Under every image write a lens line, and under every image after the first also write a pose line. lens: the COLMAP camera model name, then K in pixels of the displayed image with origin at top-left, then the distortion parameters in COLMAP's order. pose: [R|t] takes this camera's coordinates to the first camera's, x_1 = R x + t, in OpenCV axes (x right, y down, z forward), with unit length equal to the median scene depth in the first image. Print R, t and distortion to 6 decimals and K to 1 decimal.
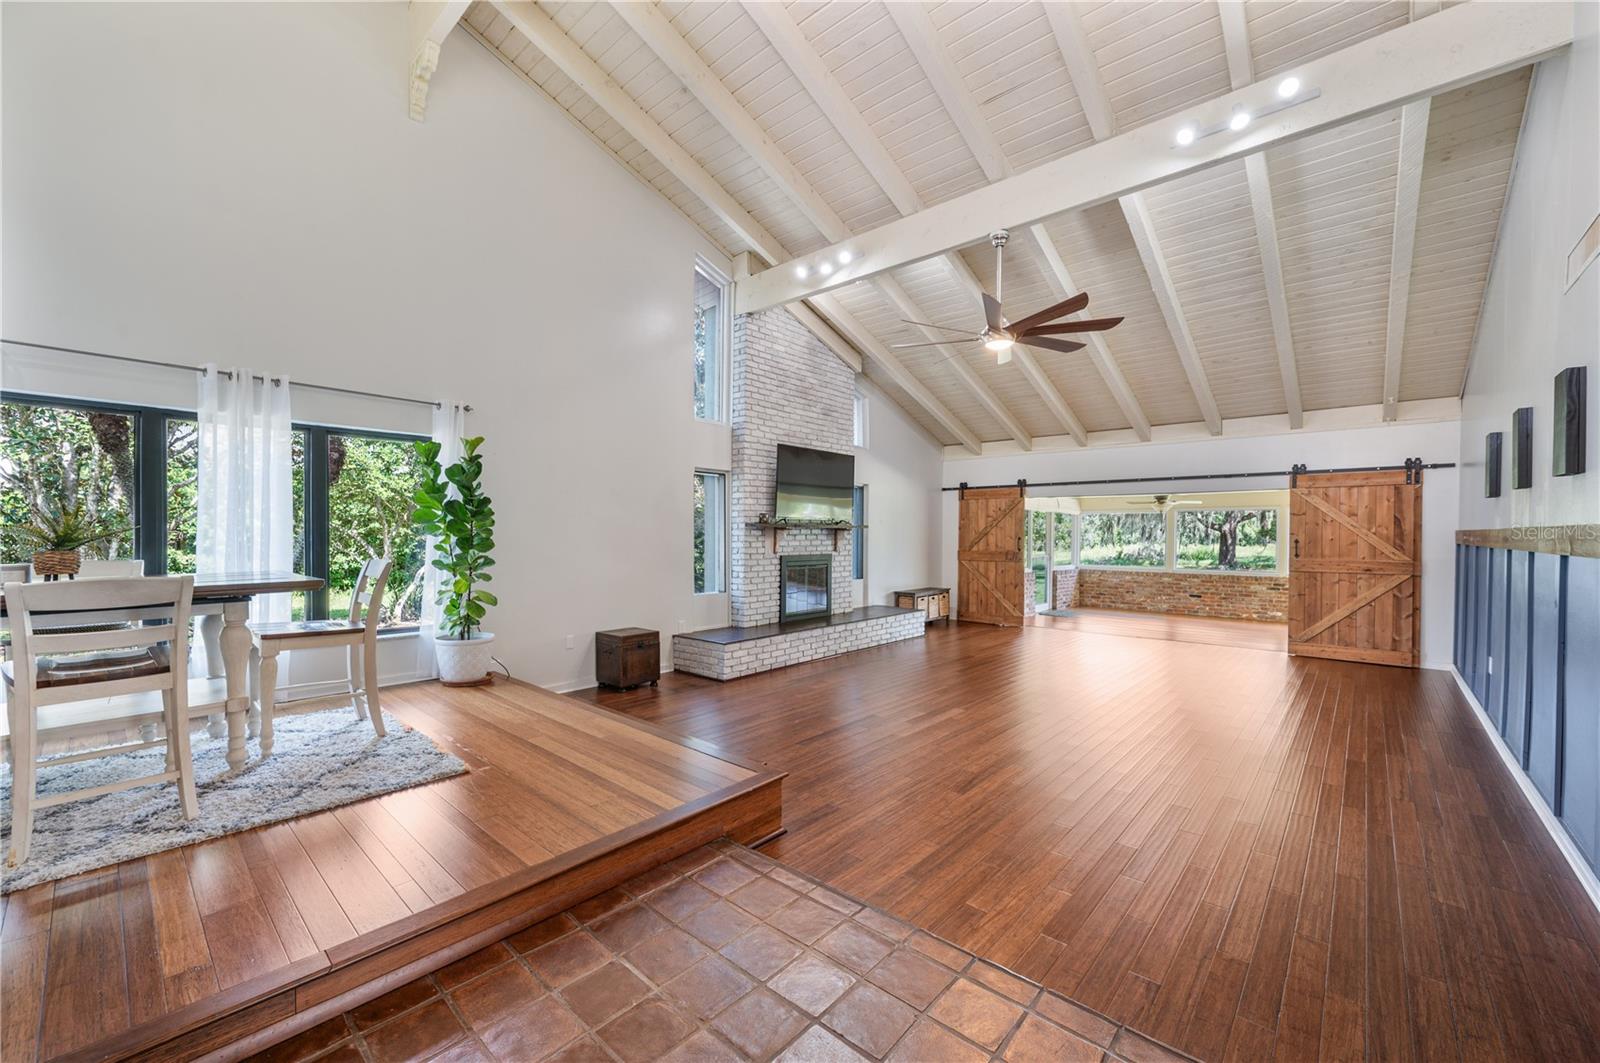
lens RADIAL K [[638.3, 0, 800.5], [0, 638.3, 535.2], [0, 0, 1]] dist [0.001992, -0.000632]
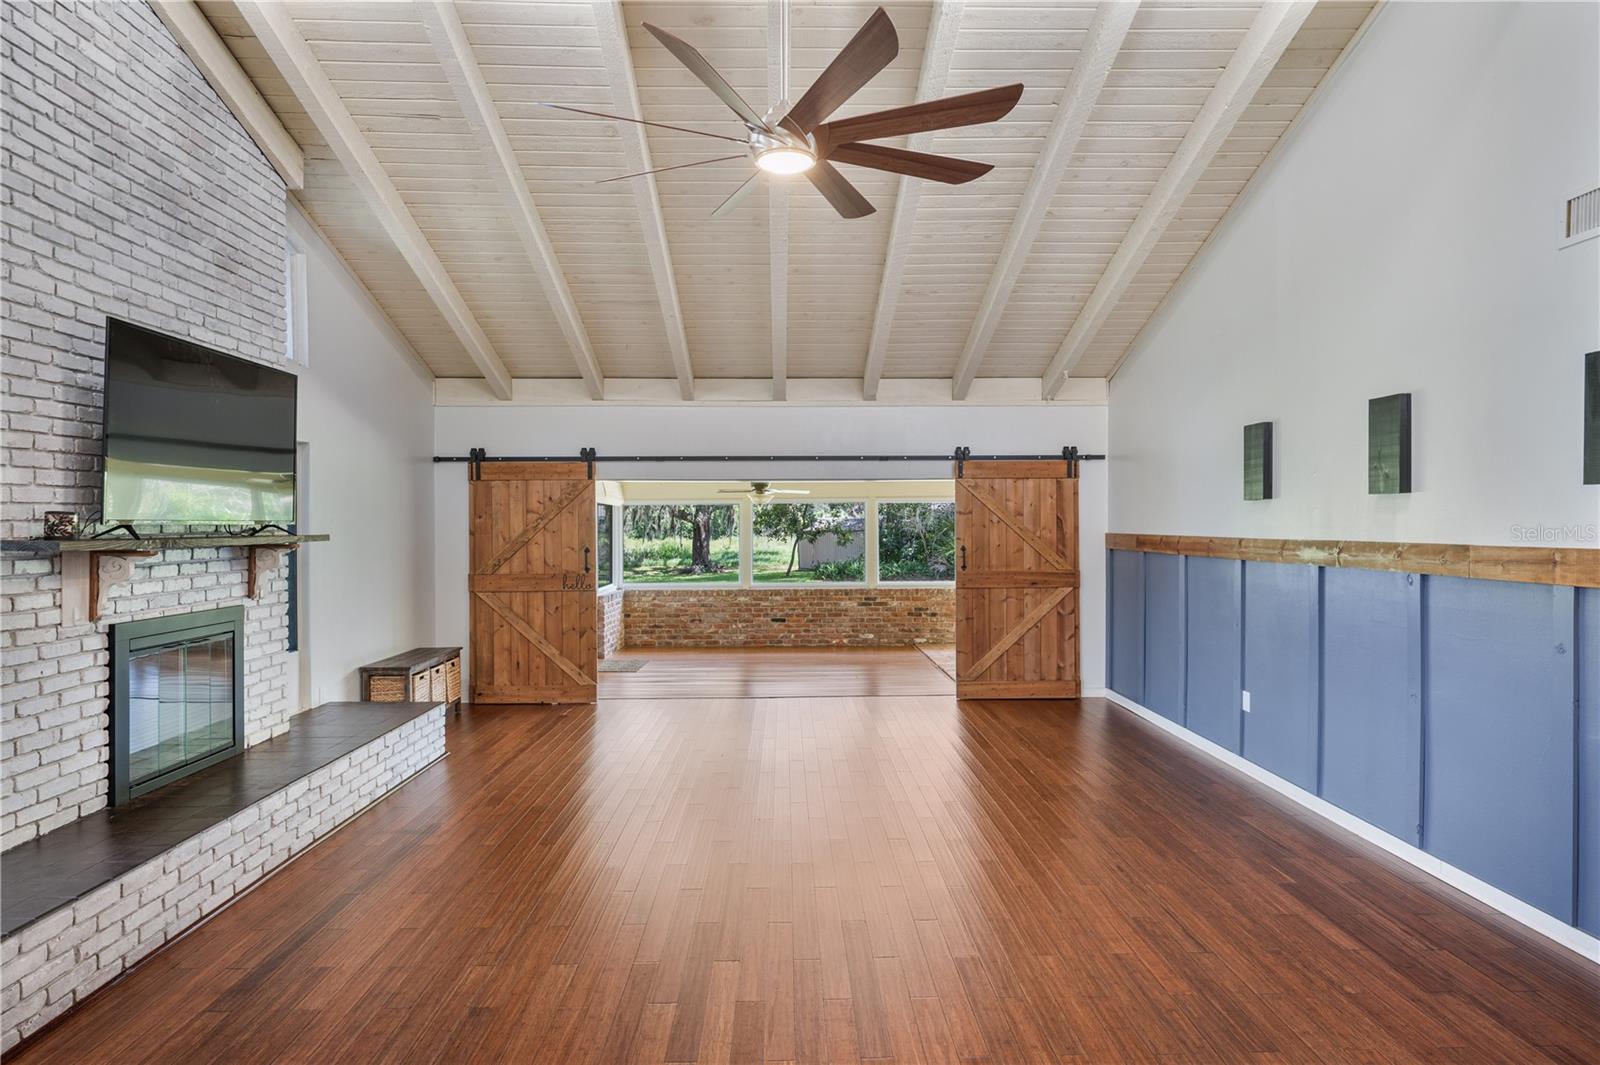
lens RADIAL K [[902.3, 0, 800.4], [0, 902.3, 527.5], [0, 0, 1]] dist [-0.002776, 0.000822]
pose [[0.730478, -0.011131, 0.682846, -0.089902], [0.010466, 0.999932, 0.005103, -0.021507], [-0.682856, 0.003419, 0.730545, 0.332738]]
